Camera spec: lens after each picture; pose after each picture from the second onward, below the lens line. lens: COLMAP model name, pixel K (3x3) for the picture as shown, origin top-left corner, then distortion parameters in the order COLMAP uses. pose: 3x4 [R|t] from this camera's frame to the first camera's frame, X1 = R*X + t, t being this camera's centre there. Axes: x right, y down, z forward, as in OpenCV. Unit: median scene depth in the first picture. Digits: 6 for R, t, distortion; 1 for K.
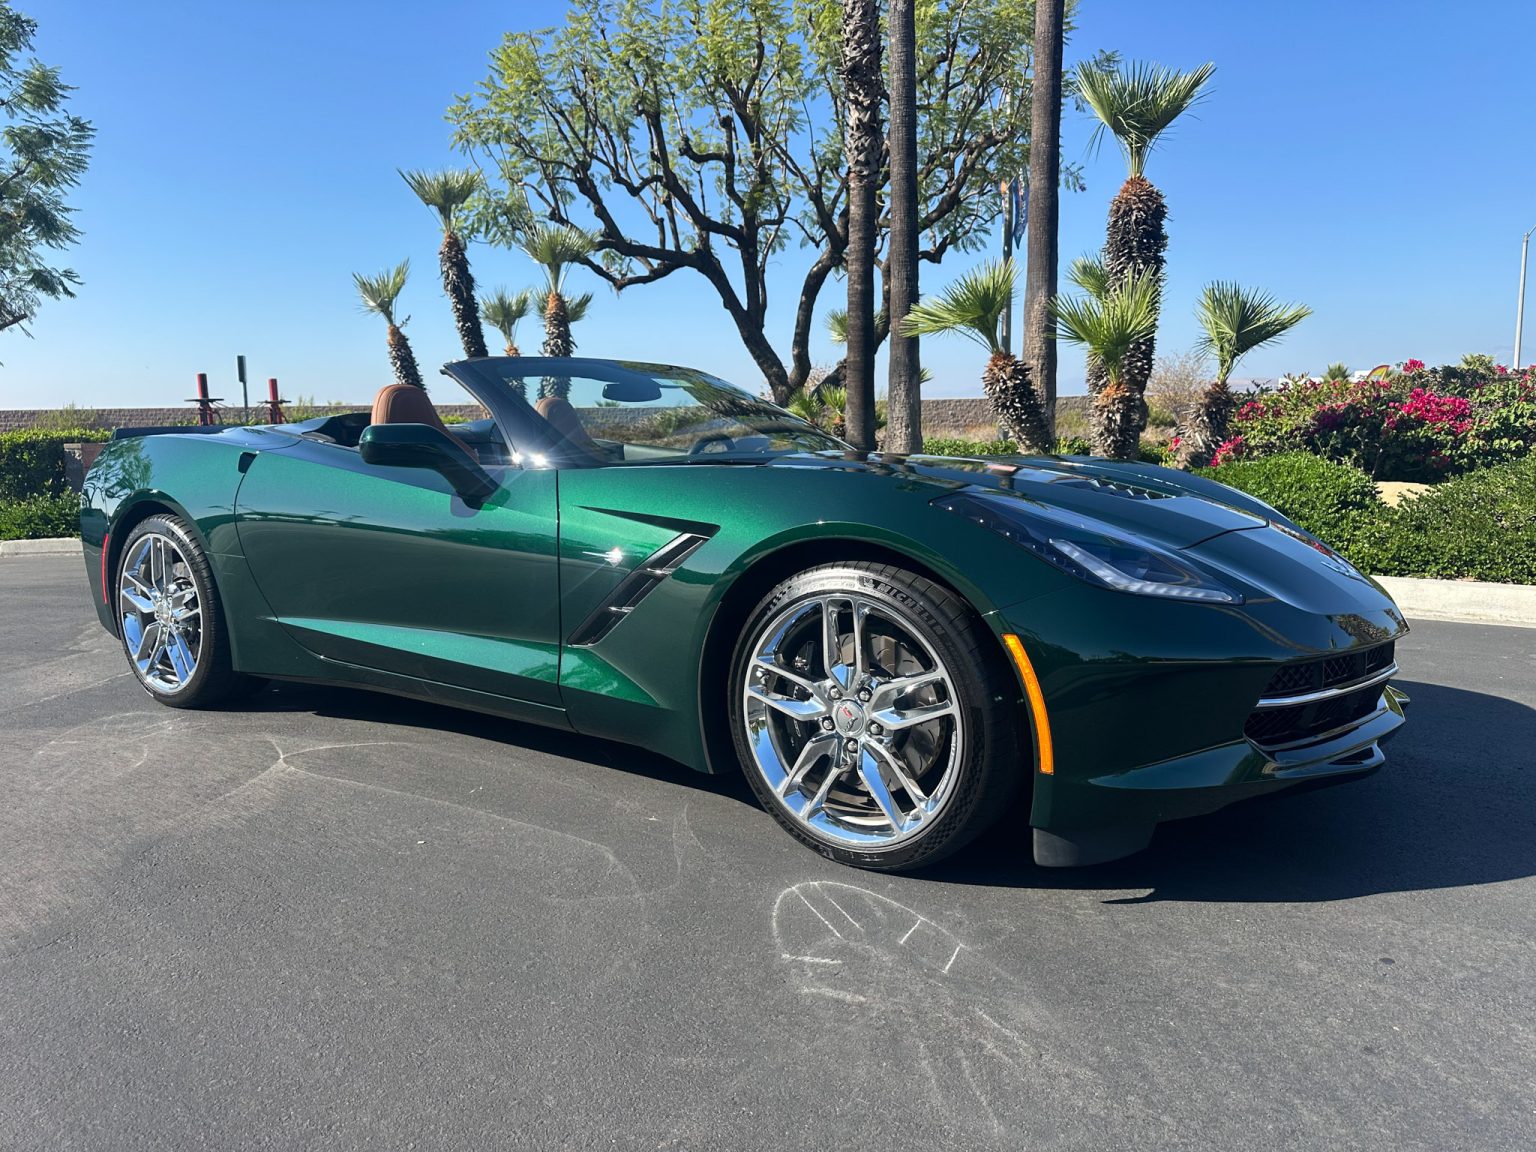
lens RADIAL K [[1069.1, 0, 768.0], [0, 1069.1, 576.0], [0, 0, 1]] dist [0.121129, -0.205556]
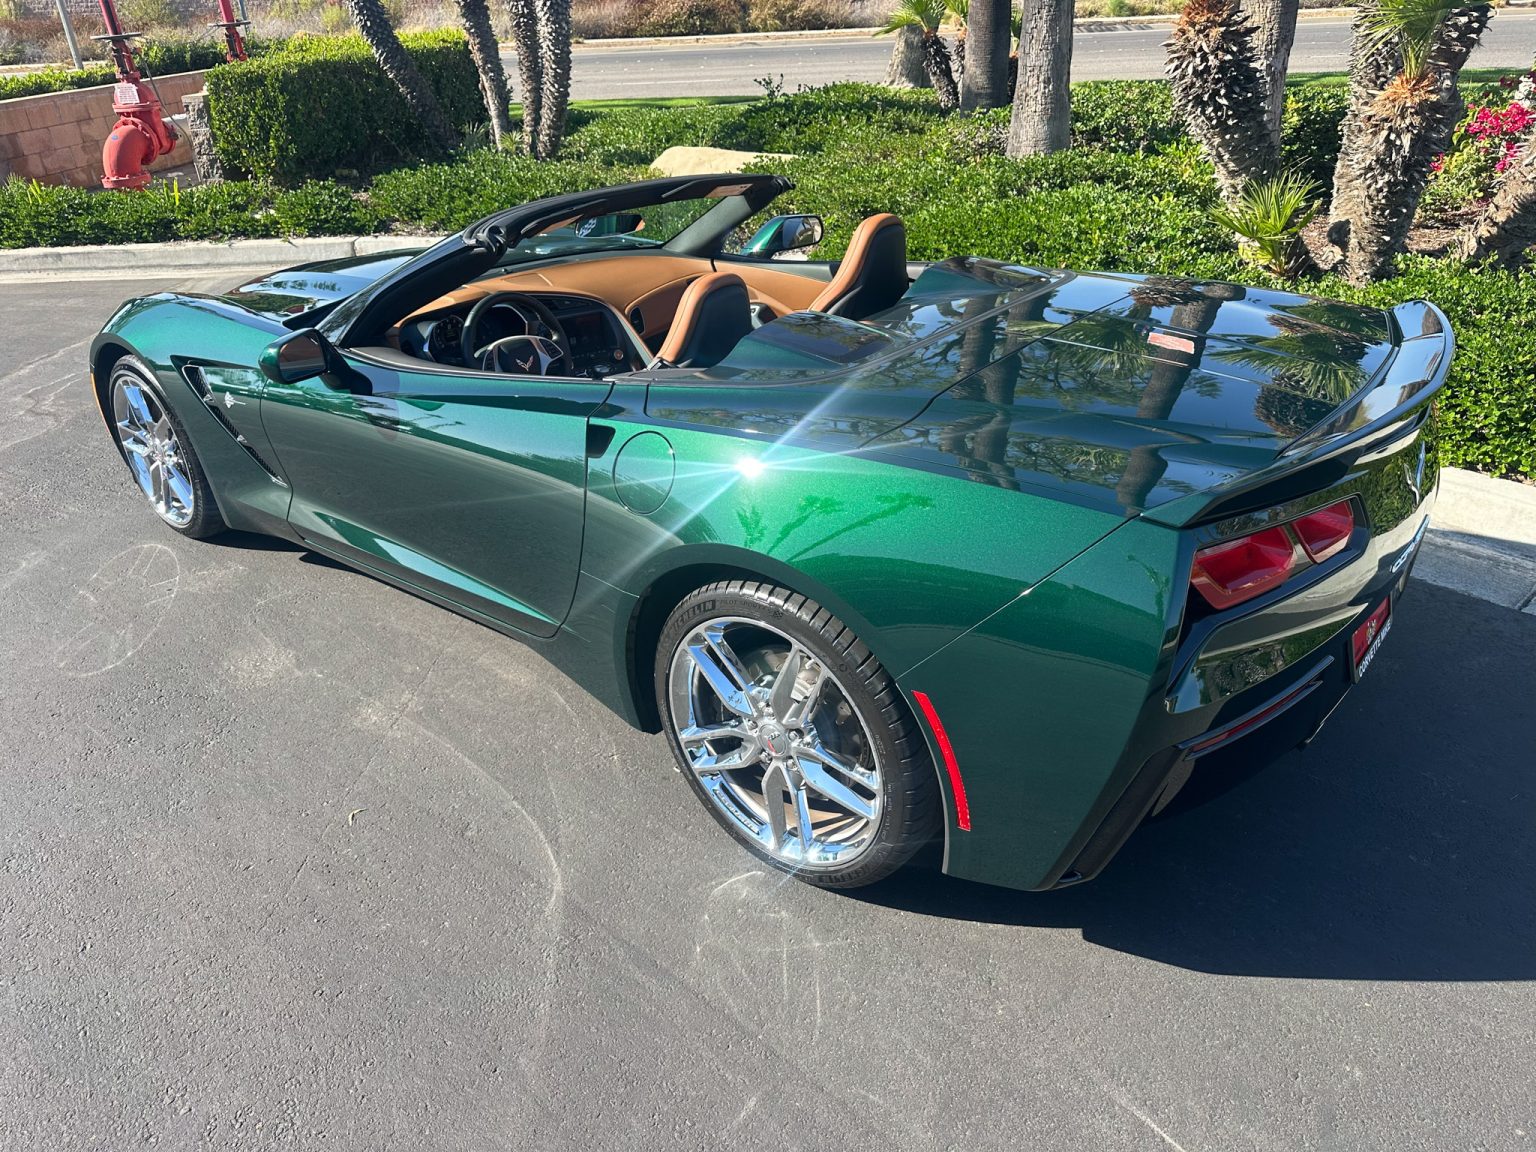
lens RADIAL K [[1085.9, 0, 760.8], [0, 1085.9, 571.5], [0, 0, 1]] dist [-0.005448, -0.005625]
pose [[0.990108, 0.045785, -0.132623, 0.053512], [0.006089, 0.930344, 0.366637, -0.095649], [0.140172, -0.363818, 0.920863, 0.241273]]
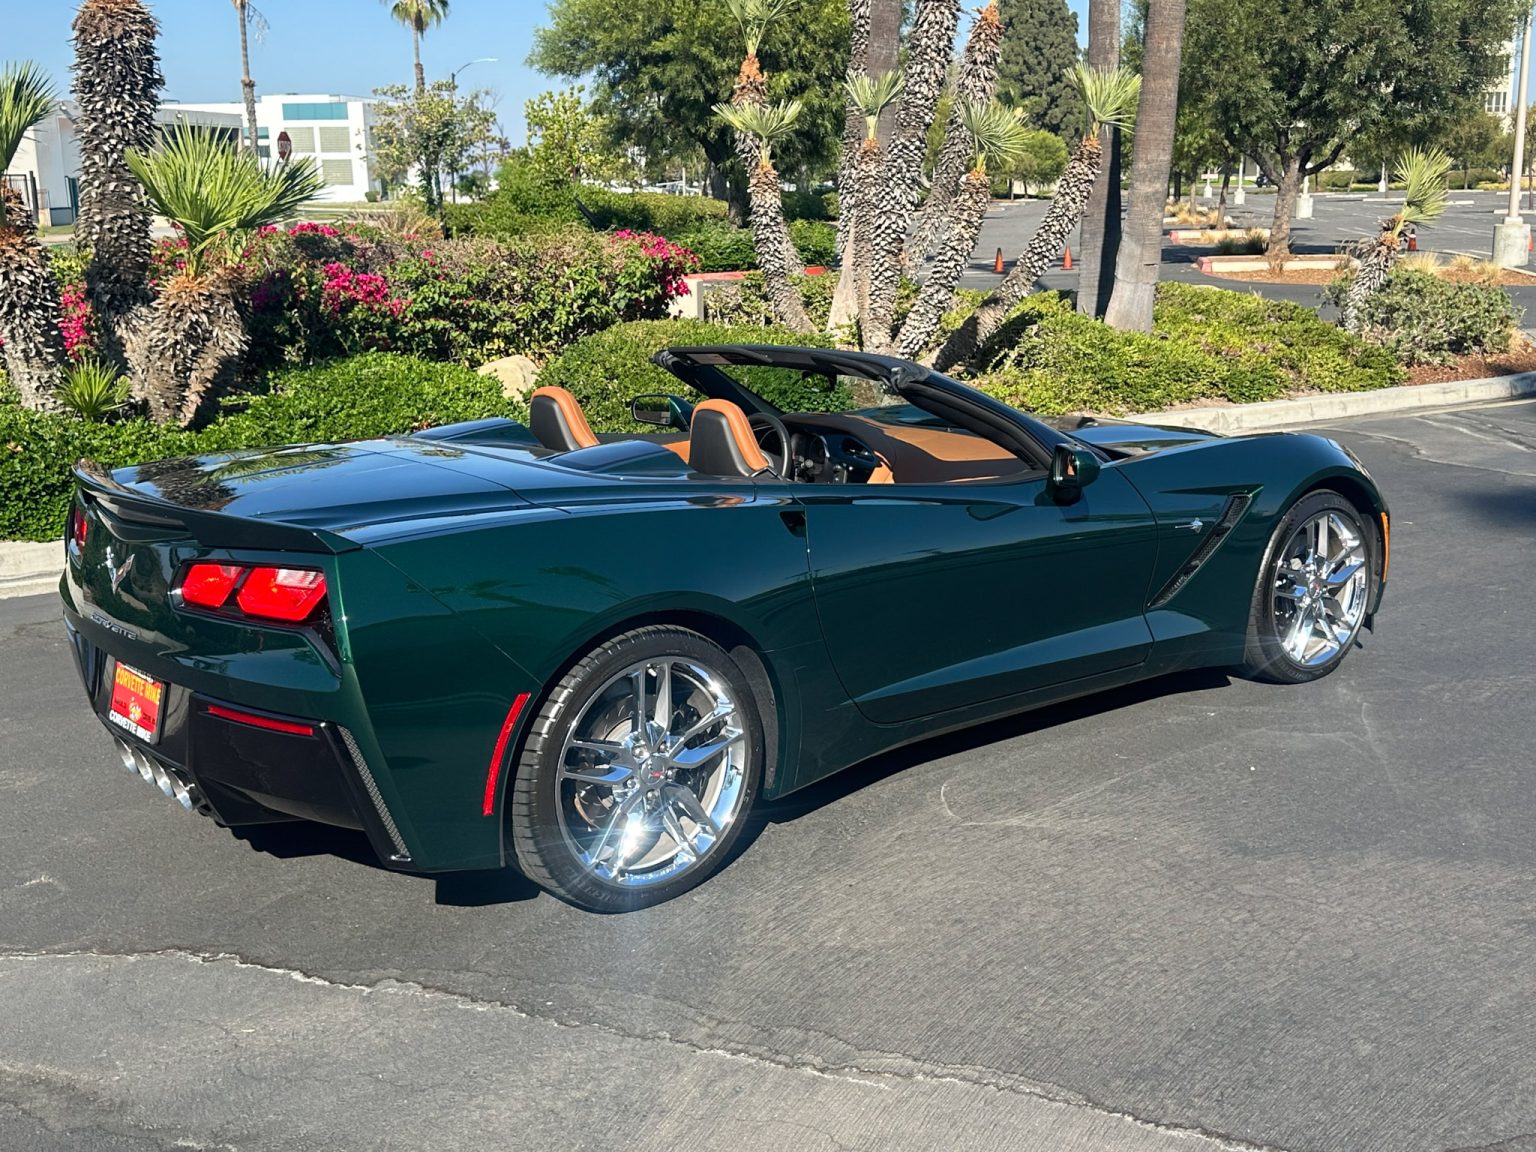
lens RADIAL K [[1690.3, 0, 777.0], [0, 1690.3, 567.9], [0, 0, 1]] dist [0.202778, -0.457119]
pose [[0.262838, -0.197684, 0.944371, -0.478259], [0.134003, 0.976779, 0.167172, -0.081270], [-0.955489, 0.082609, 0.283225, 0.193708]]
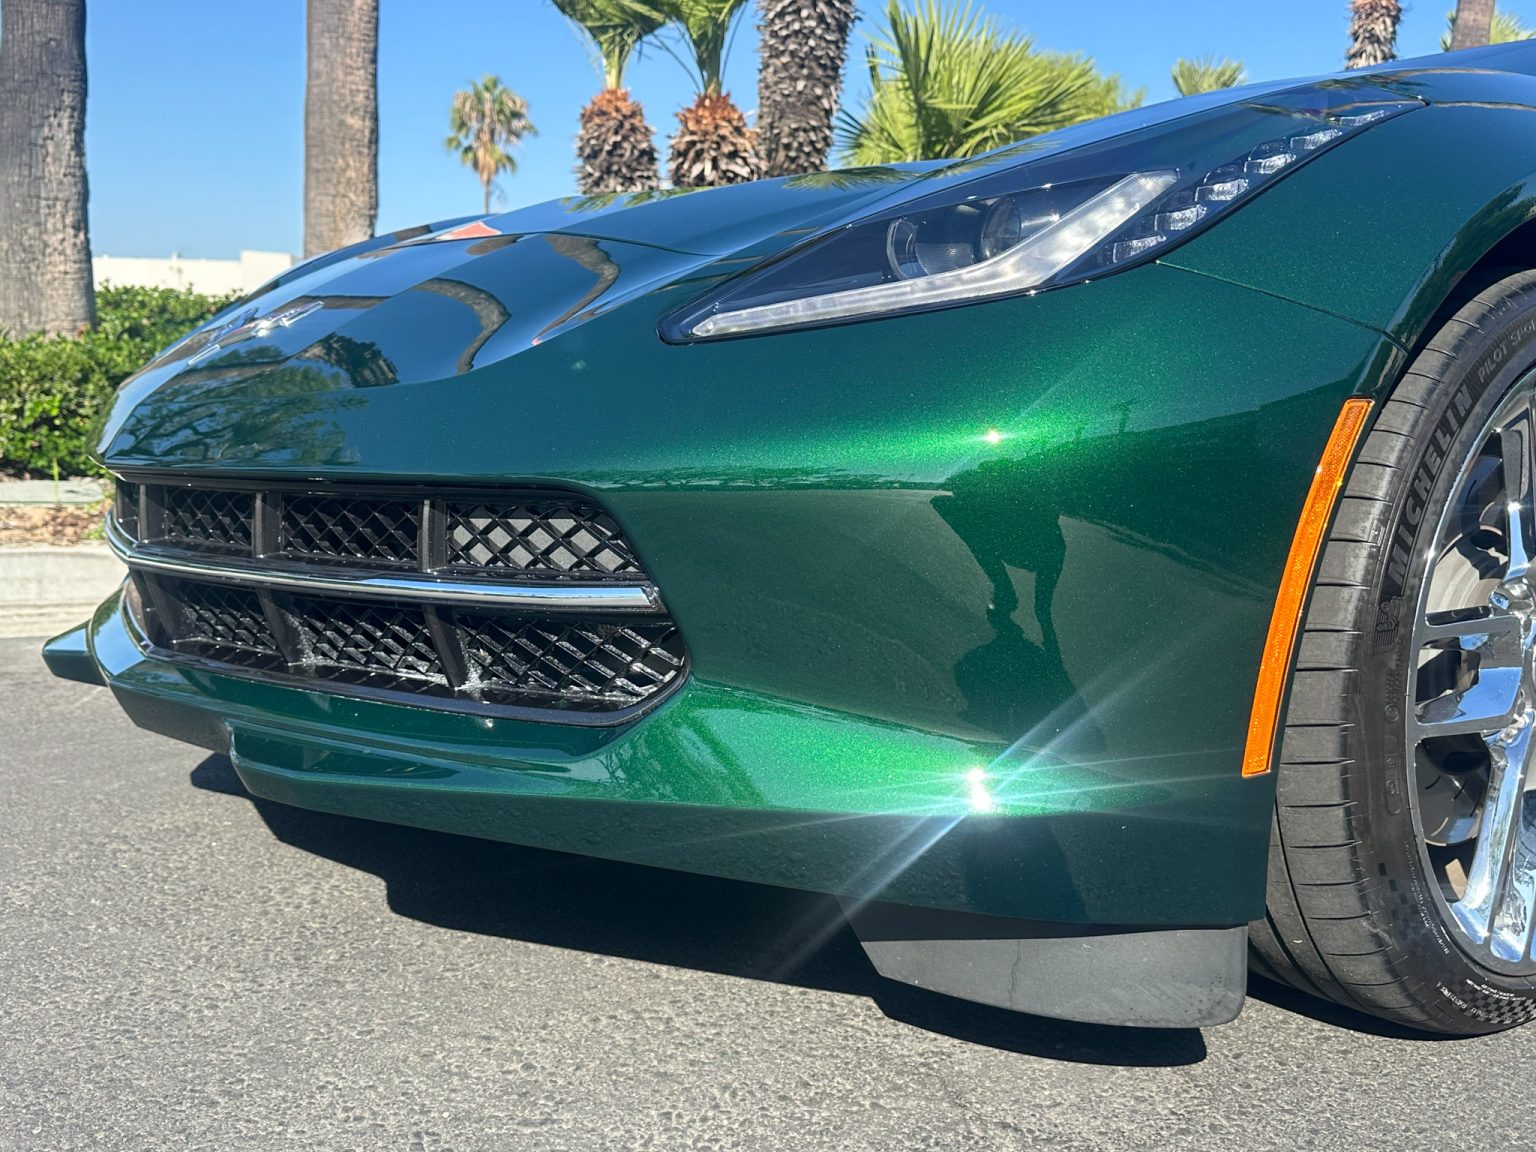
lens RADIAL K [[1502.2, 0, 771.3], [0, 1502.2, 557.1], [0, 0, 1]] dist [0.196551, -0.430421]
pose [[0.334525, -0.083112, 0.938715, -0.282726], [0.078630, 0.995092, 0.060082, -0.032352], [-0.939101, 0.053712, 0.339418, 0.534733]]
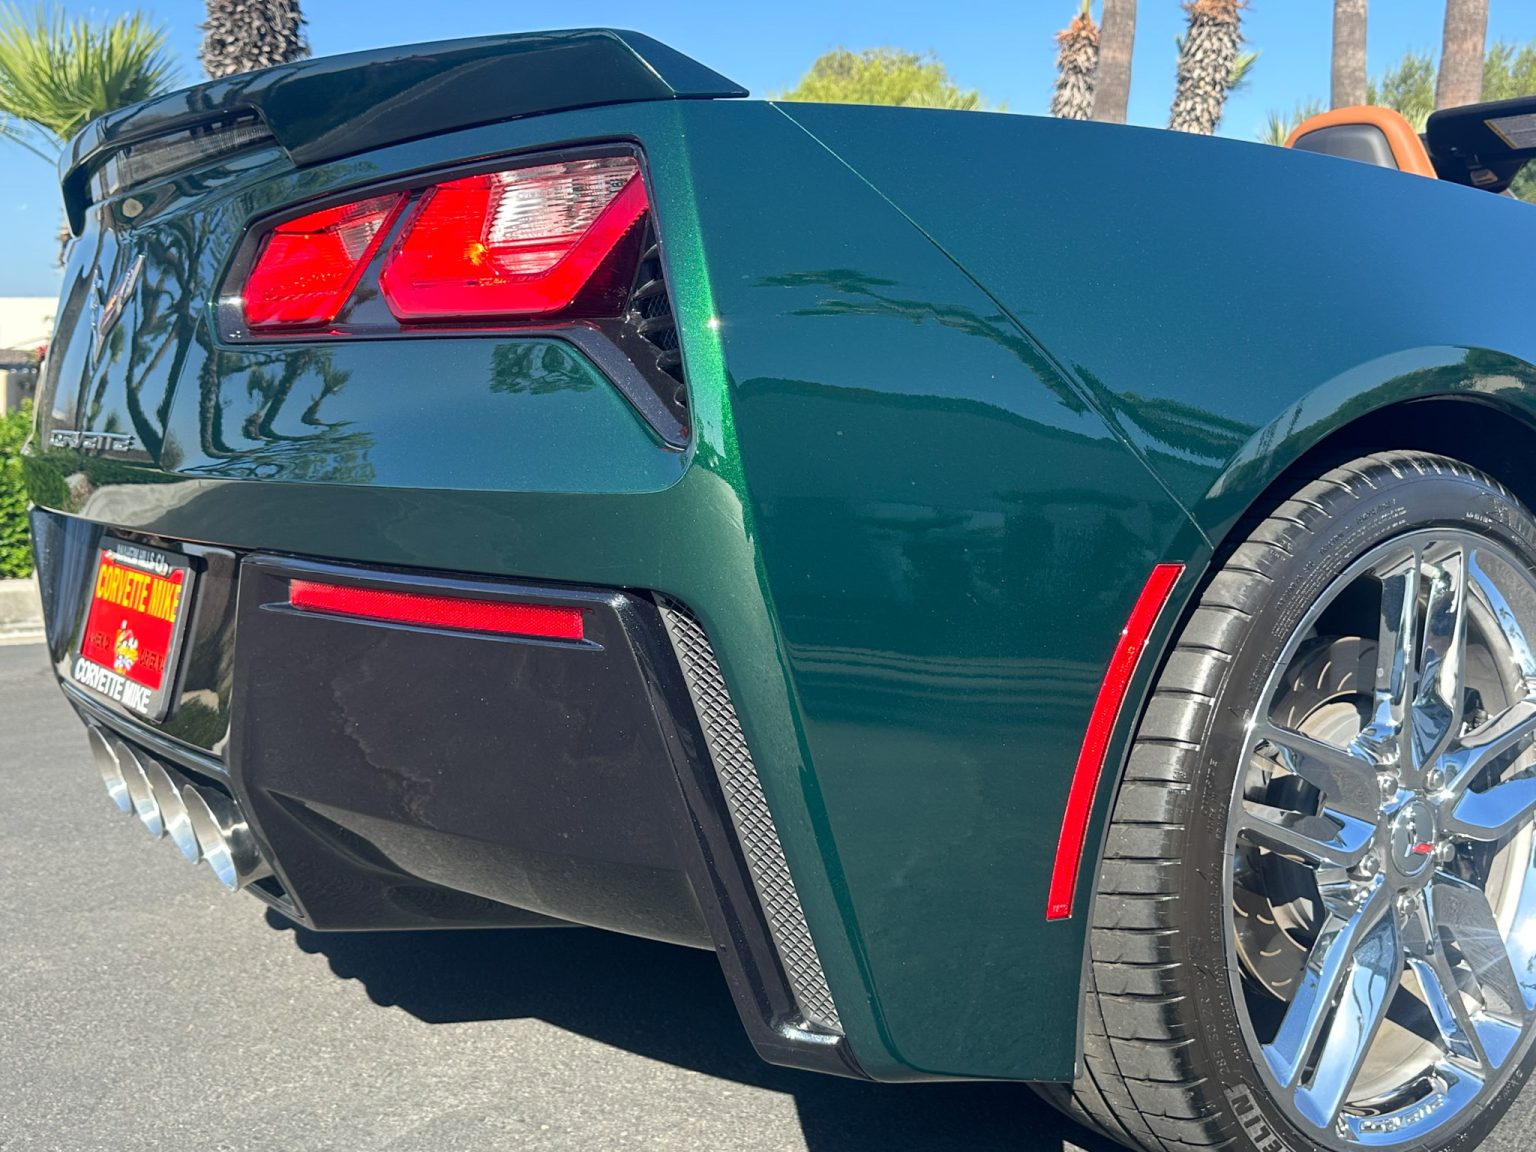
lens RADIAL K [[1643.1, 0, 770.4], [0, 1643.1, 555.2], [0, 0, 1]] dist [0.149146, -0.360098]
pose [[0.323254, -0.069238, 0.943776, -0.307088], [0.107453, 0.993555, 0.036086, -0.019816], [-0.940192, 0.089746, 0.328610, 0.317848]]
